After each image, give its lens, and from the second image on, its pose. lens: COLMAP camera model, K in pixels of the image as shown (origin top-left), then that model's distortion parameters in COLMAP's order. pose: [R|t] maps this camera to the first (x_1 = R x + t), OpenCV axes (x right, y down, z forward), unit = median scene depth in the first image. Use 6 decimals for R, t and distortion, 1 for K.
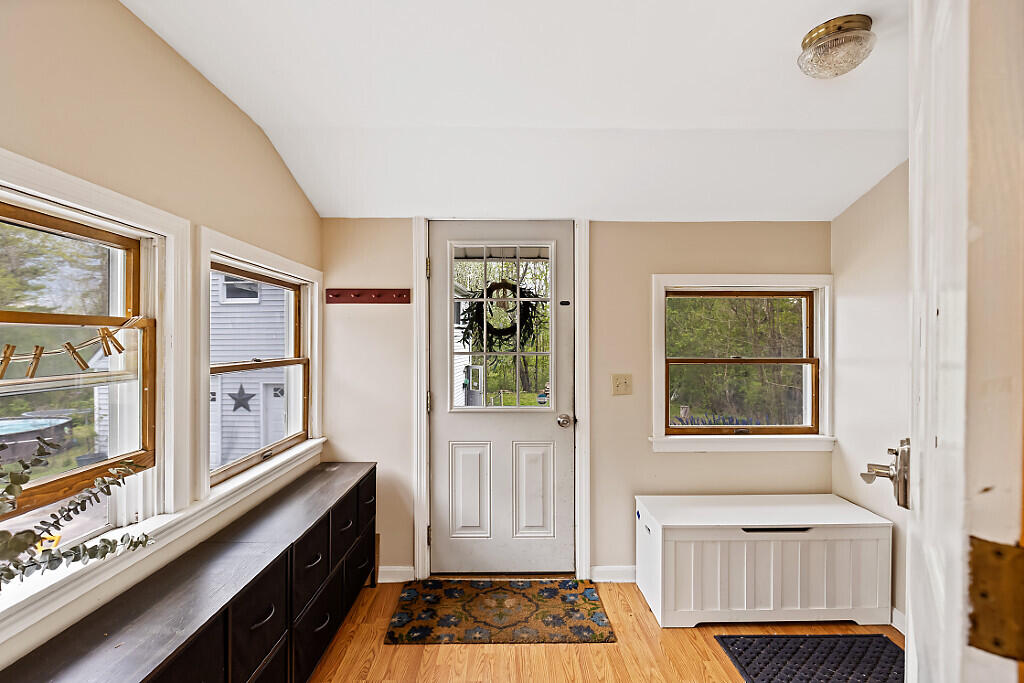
lens RADIAL K [[464.5, 0, 506.8], [0, 464.5, 339.3], [0, 0, 1]] dist [-0.000681, -0.000296]
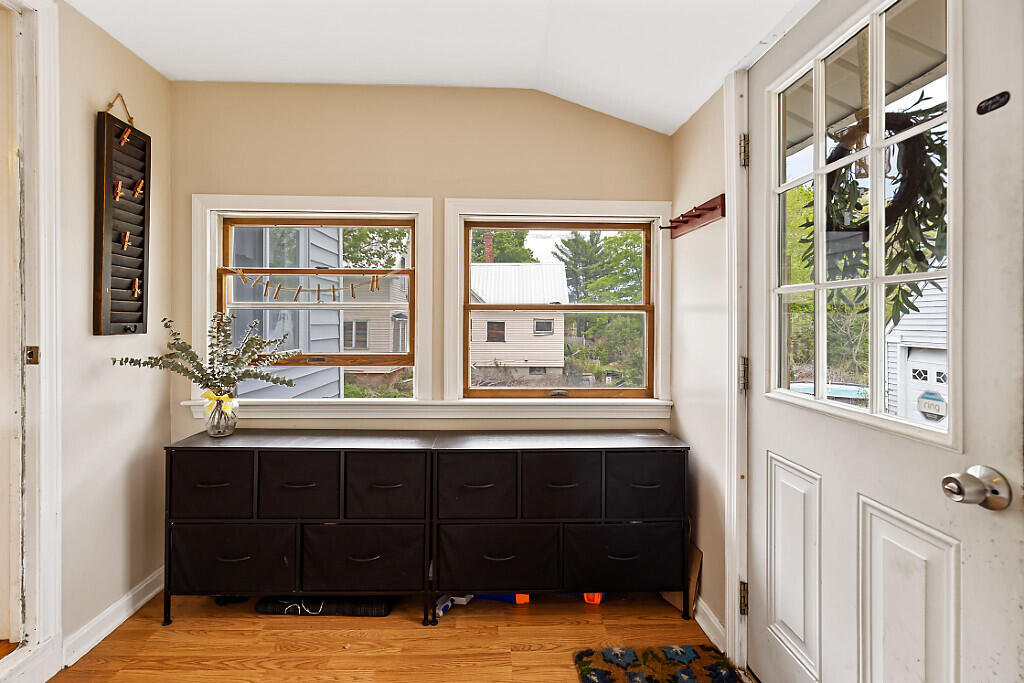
lens RADIAL K [[470.2, 0, 506.5], [0, 470.2, 317.6], [0, 0, 1]] dist [-0.003882, -0.000931]
pose [[0.026507, -0.004754, -0.999637, 0.444007], [-0.000555, 0.999988, -0.004770, 0.067835], [0.999648, 0.000681, 0.026504, 0.708378]]
